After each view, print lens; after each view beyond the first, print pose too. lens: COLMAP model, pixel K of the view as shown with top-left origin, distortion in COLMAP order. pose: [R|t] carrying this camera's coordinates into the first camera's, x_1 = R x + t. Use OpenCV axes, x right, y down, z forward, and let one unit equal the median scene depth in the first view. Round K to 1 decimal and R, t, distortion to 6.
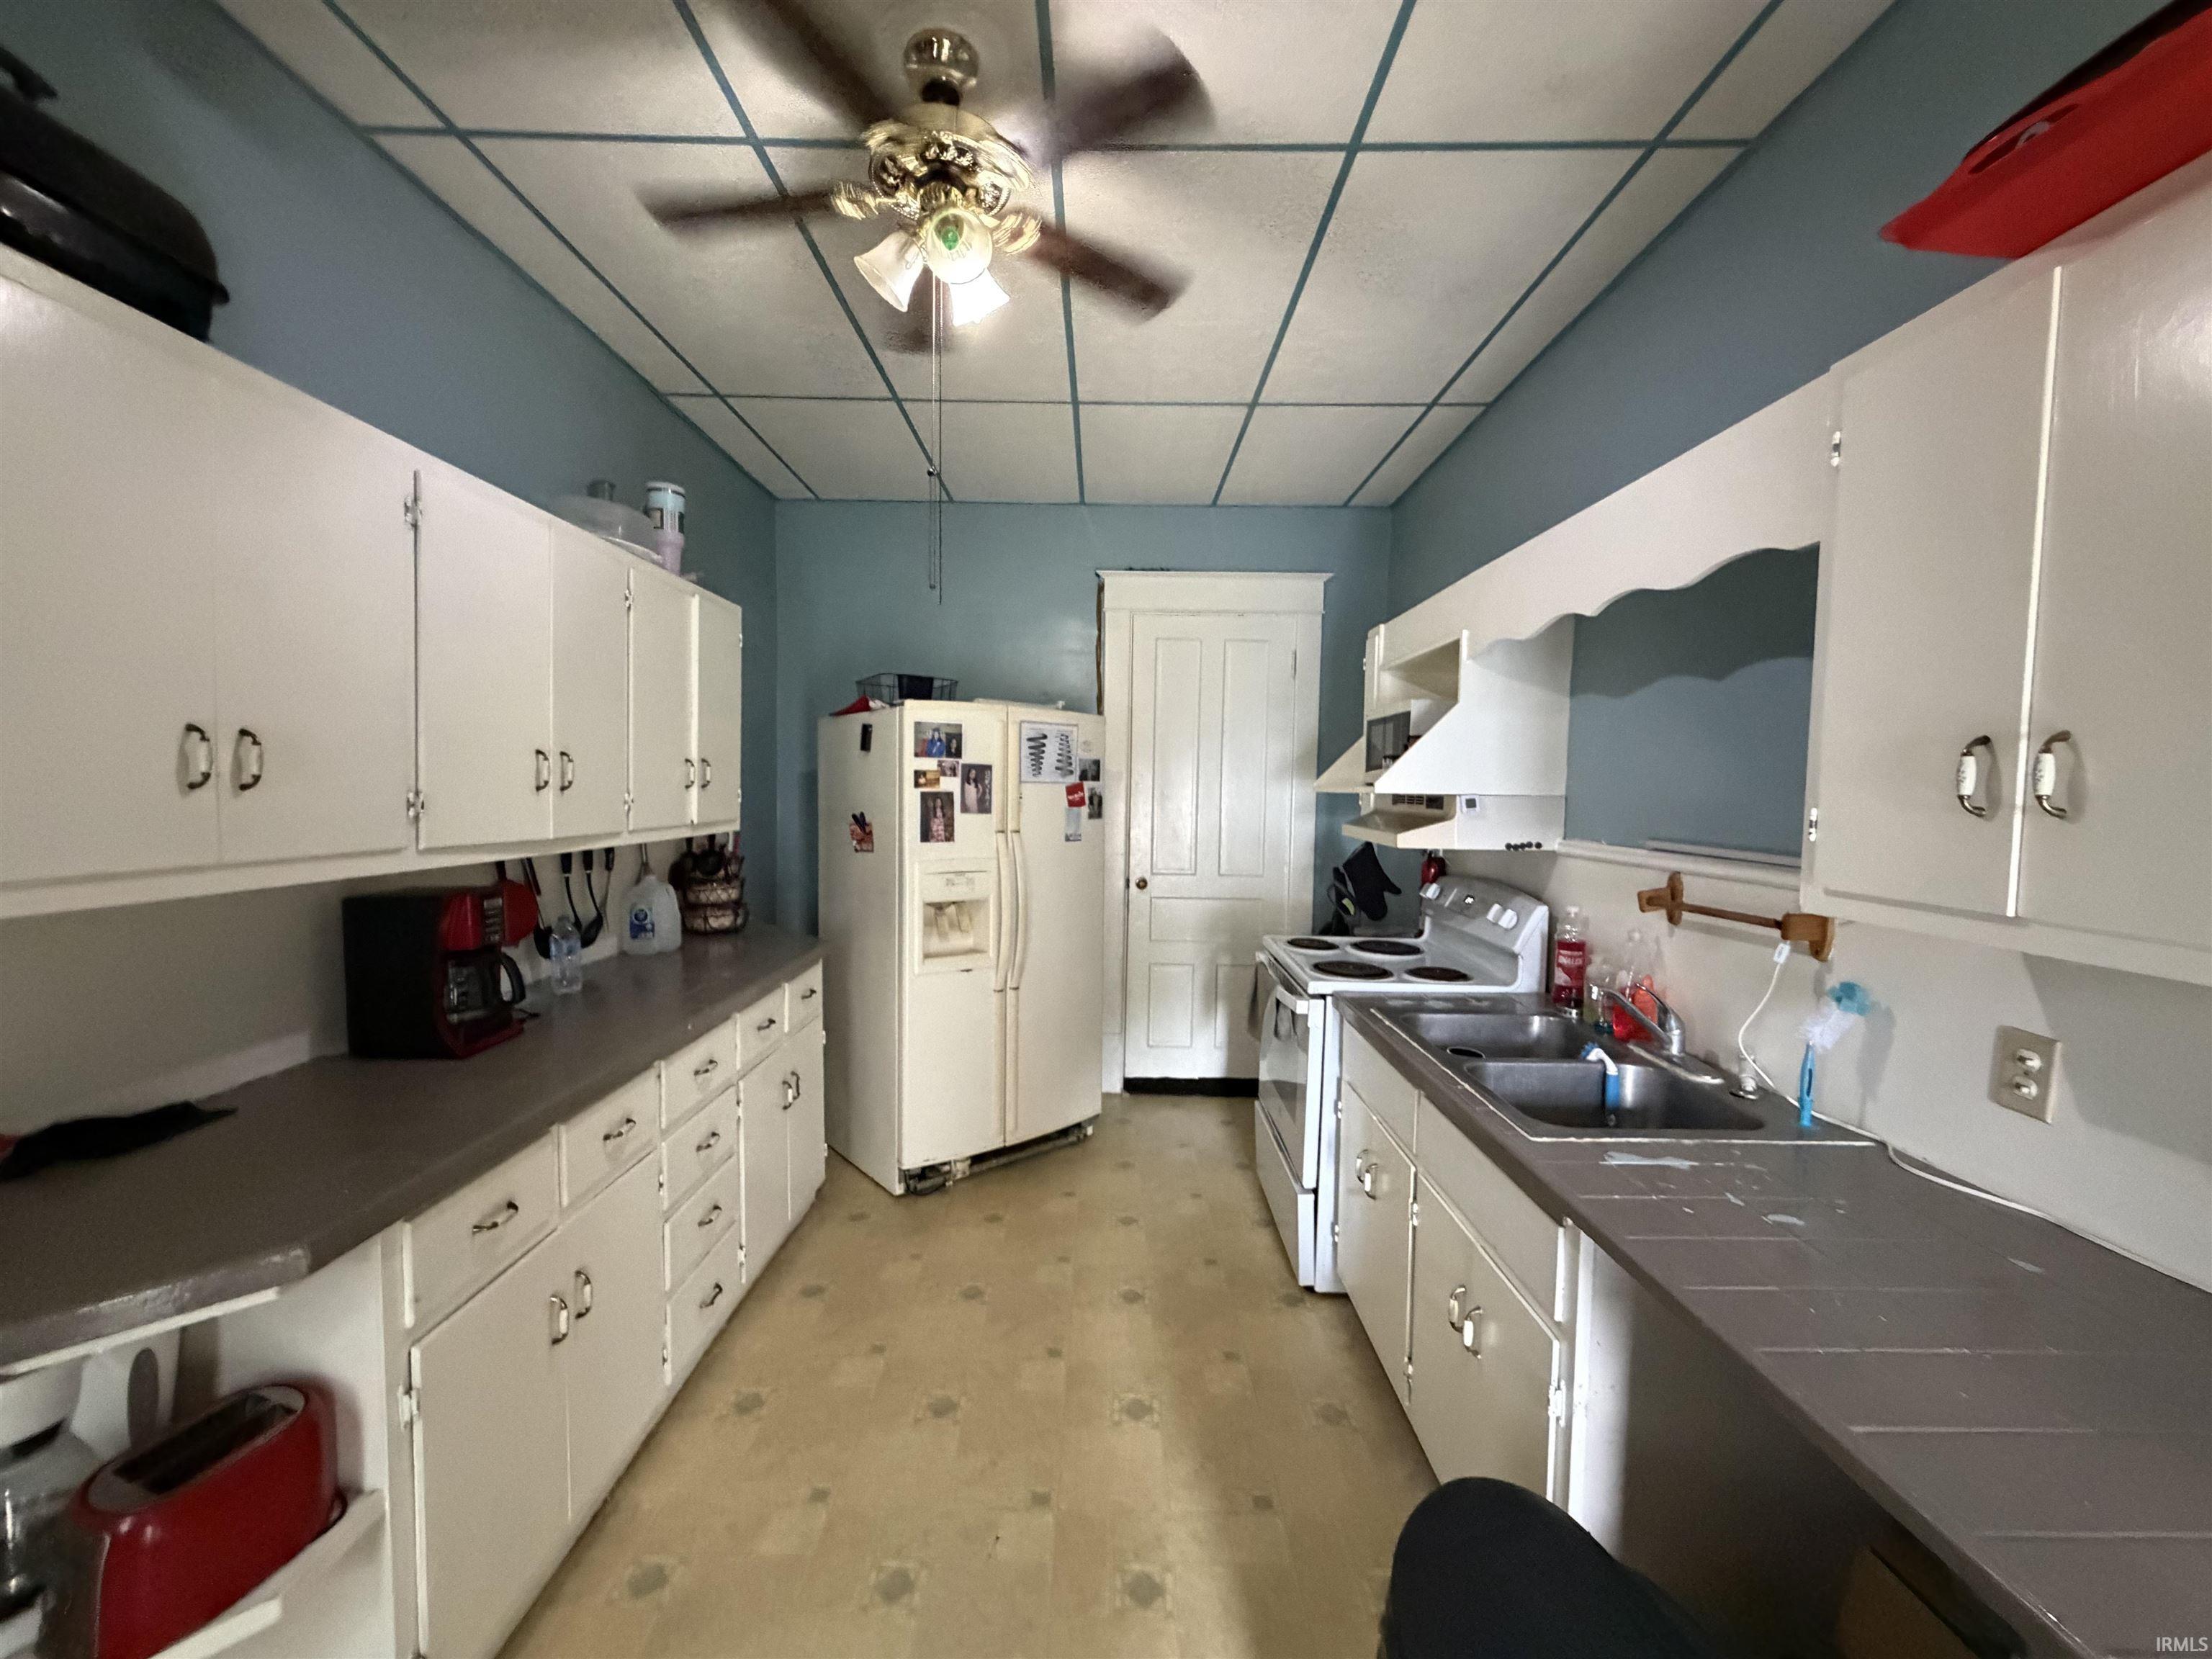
lens RADIAL K [[891.9, 0, 1103.5], [0, 891.9, 831.2], [0, 0, 1]] dist [-0.000458, 0.000012]
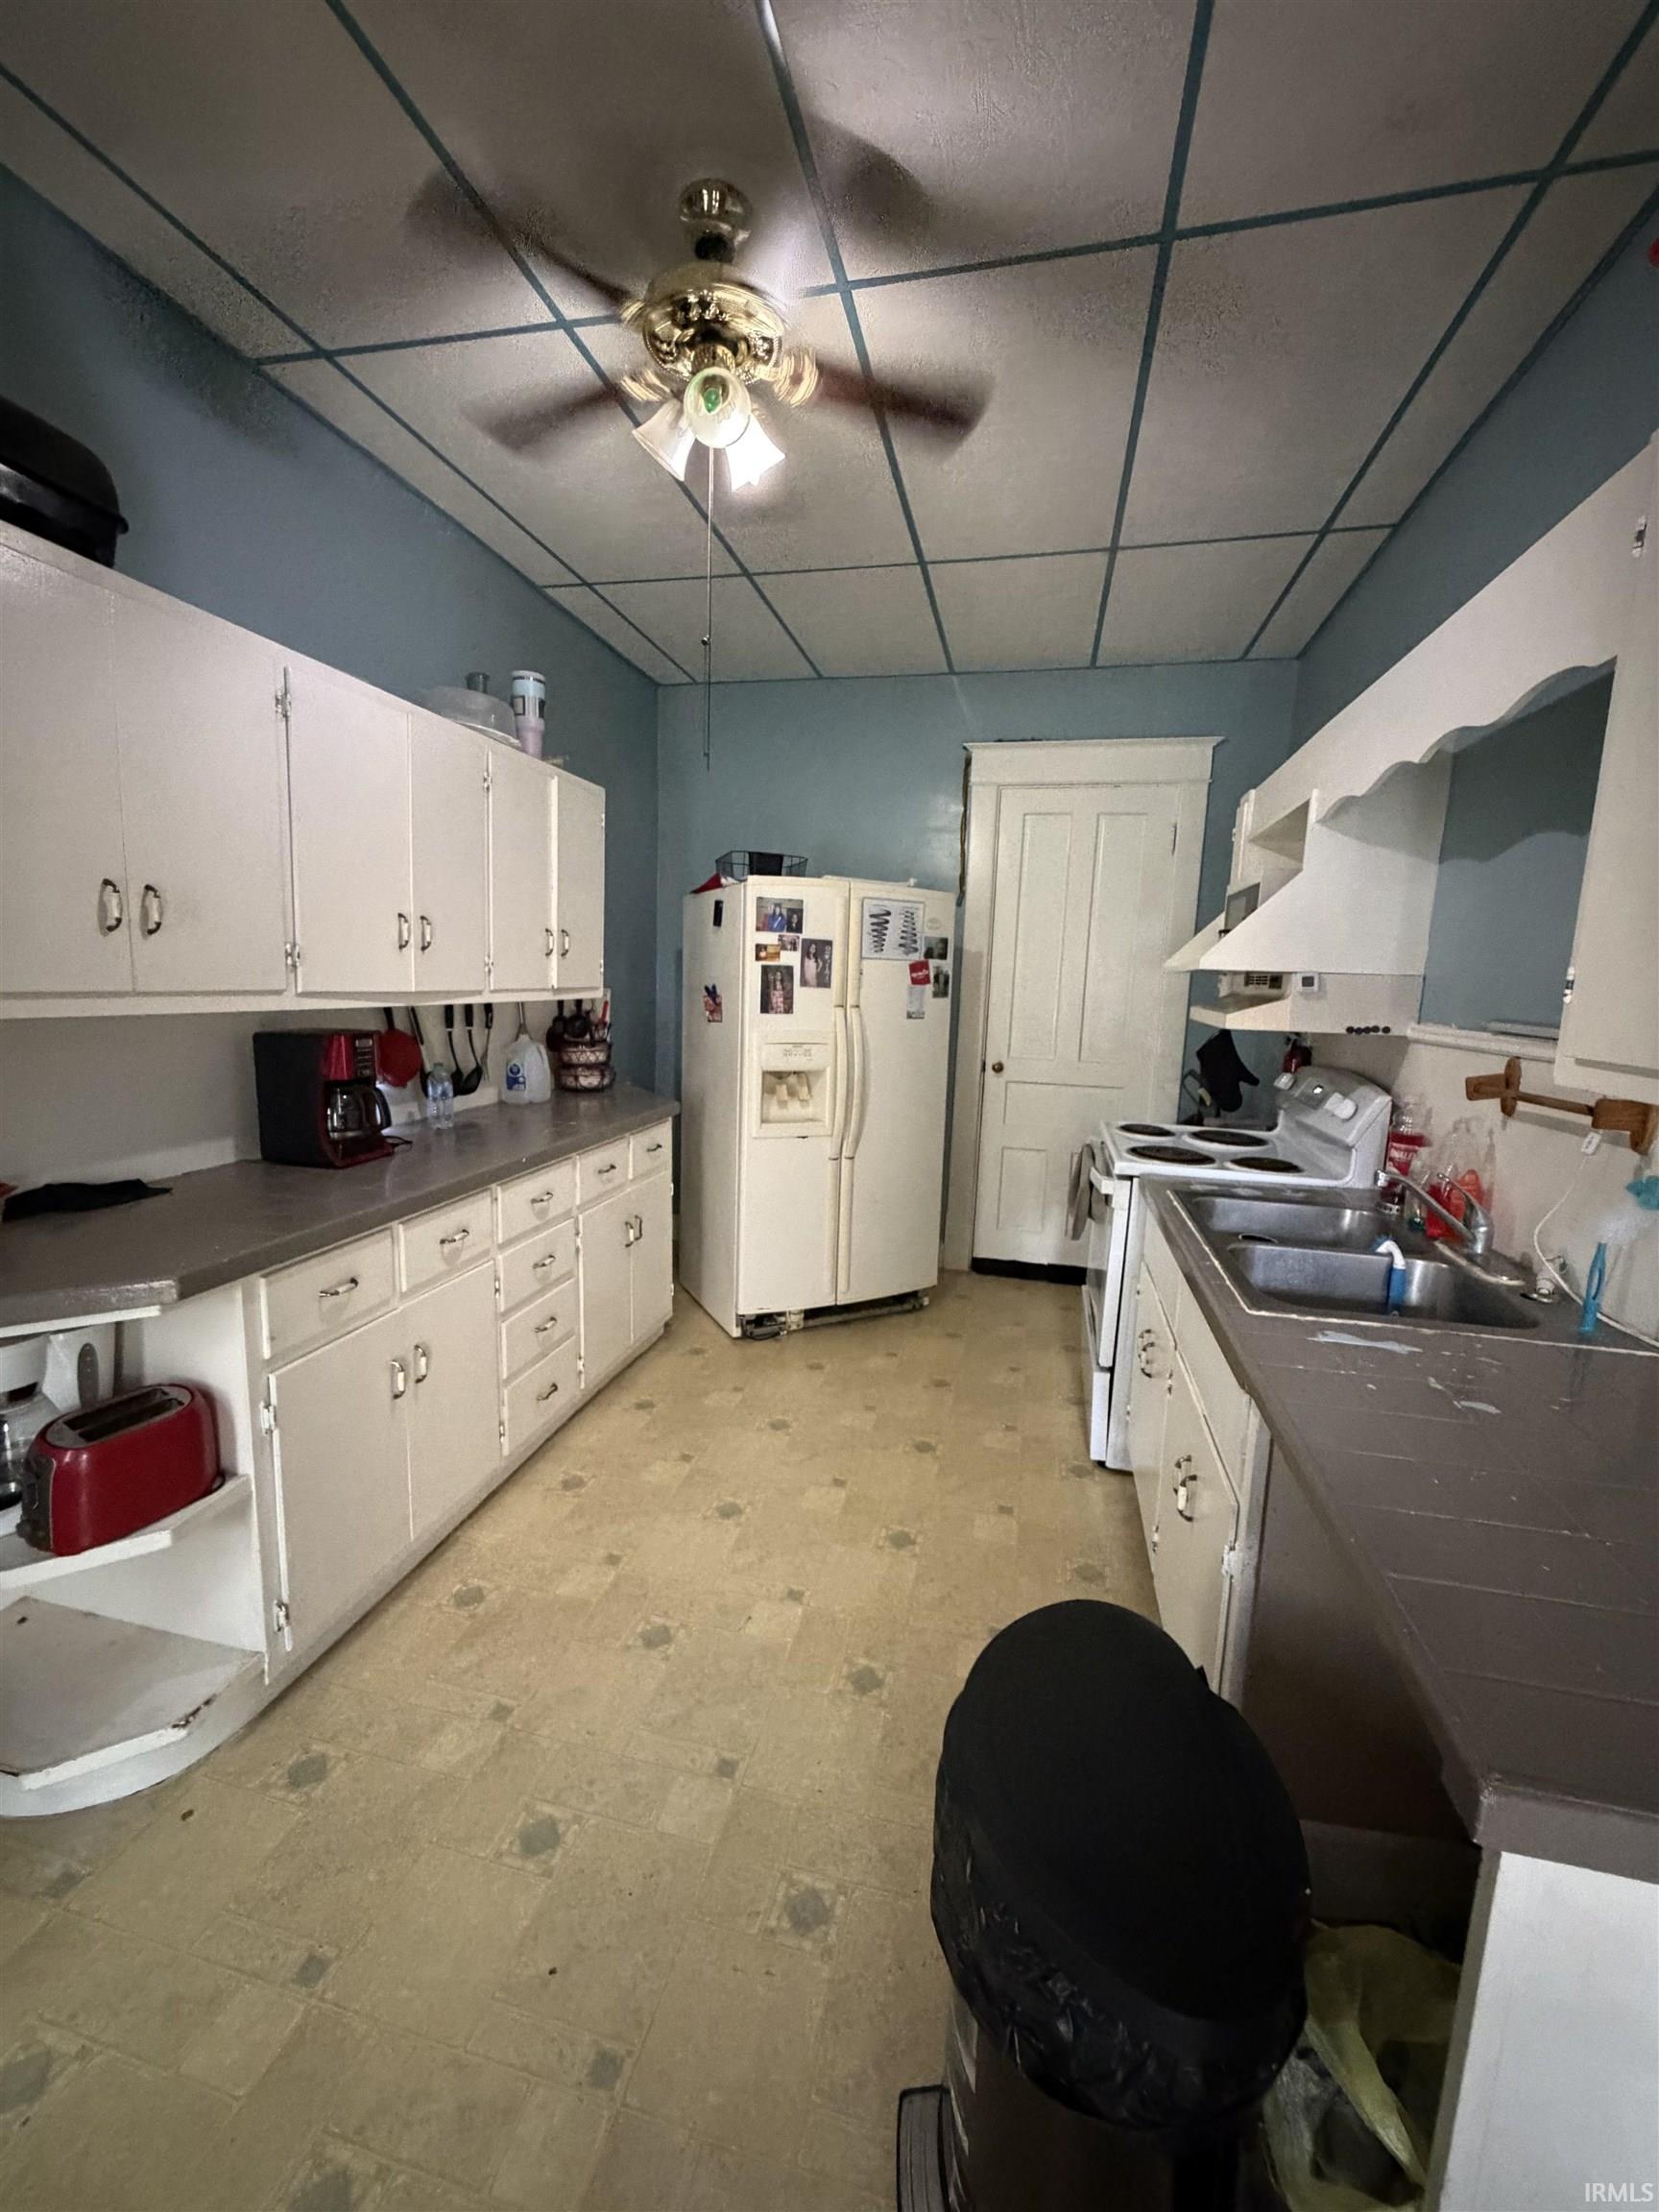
lens RADIAL K [[891.9, 0, 828.5], [0, 891.9, 1102.8], [0, 0, 1]] dist [-0.000458, 0.000012]
pose [[0.974180, 0.049412, -0.220298, 0.168784], [-0.030203, 0.995508, 0.089726, 0.031550], [0.223742, -0.080756, 0.971297, -0.022078]]
